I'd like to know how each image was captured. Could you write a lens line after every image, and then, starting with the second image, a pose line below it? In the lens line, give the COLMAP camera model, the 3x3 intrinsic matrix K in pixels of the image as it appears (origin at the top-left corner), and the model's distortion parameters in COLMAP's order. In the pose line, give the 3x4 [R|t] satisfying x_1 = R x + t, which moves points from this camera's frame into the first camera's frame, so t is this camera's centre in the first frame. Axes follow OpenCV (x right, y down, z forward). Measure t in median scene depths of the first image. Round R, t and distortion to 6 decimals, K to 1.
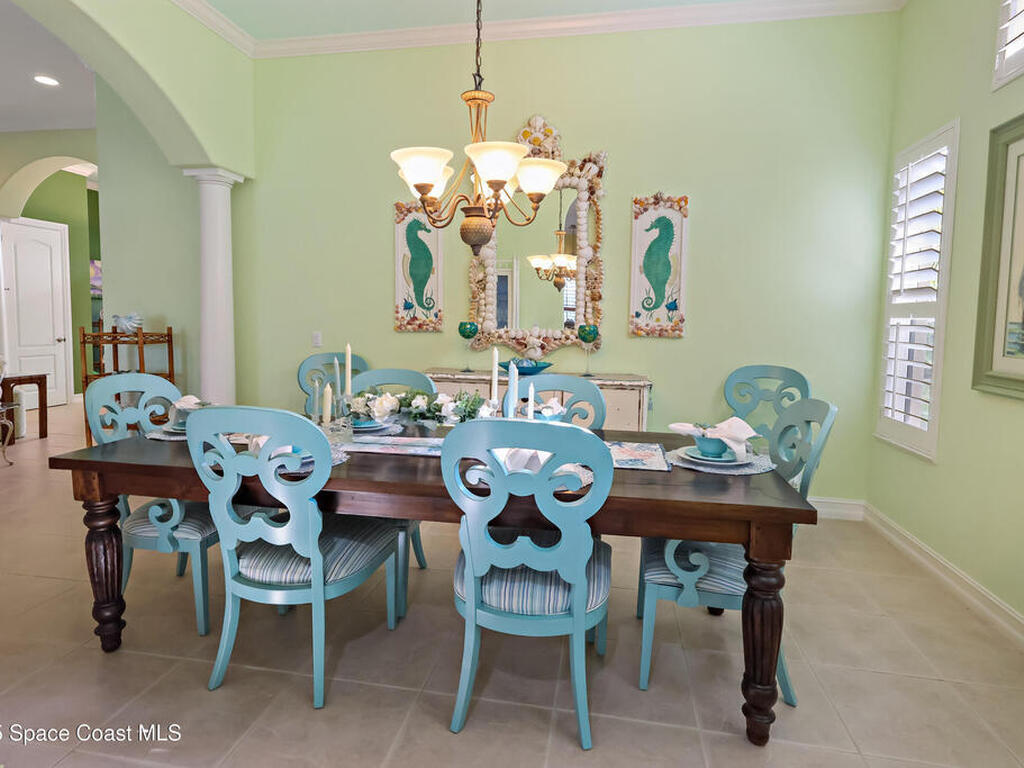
lens RADIAL K [[567.5, 0, 500.3], [0, 567.5, 362.6], [0, 0, 1]] dist [-0.028508, -0.000222]
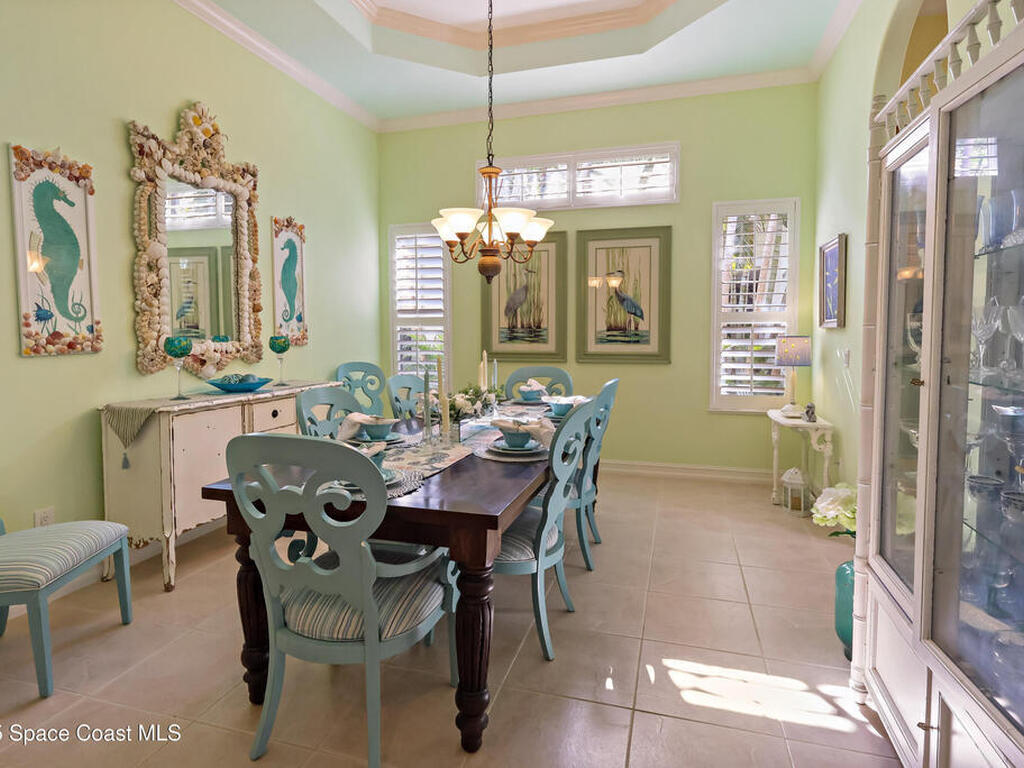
lens RADIAL K [[567.5, 0, 500.3], [0, 567.5, 362.6], [0, 0, 1]] dist [-0.028508, -0.000222]
pose [[0.108456, -0.072758, 0.991435, -0.784293], [0.078721, 0.994815, 0.064395, -0.050518], [-0.990979, 0.071063, 0.113621, 0.461092]]
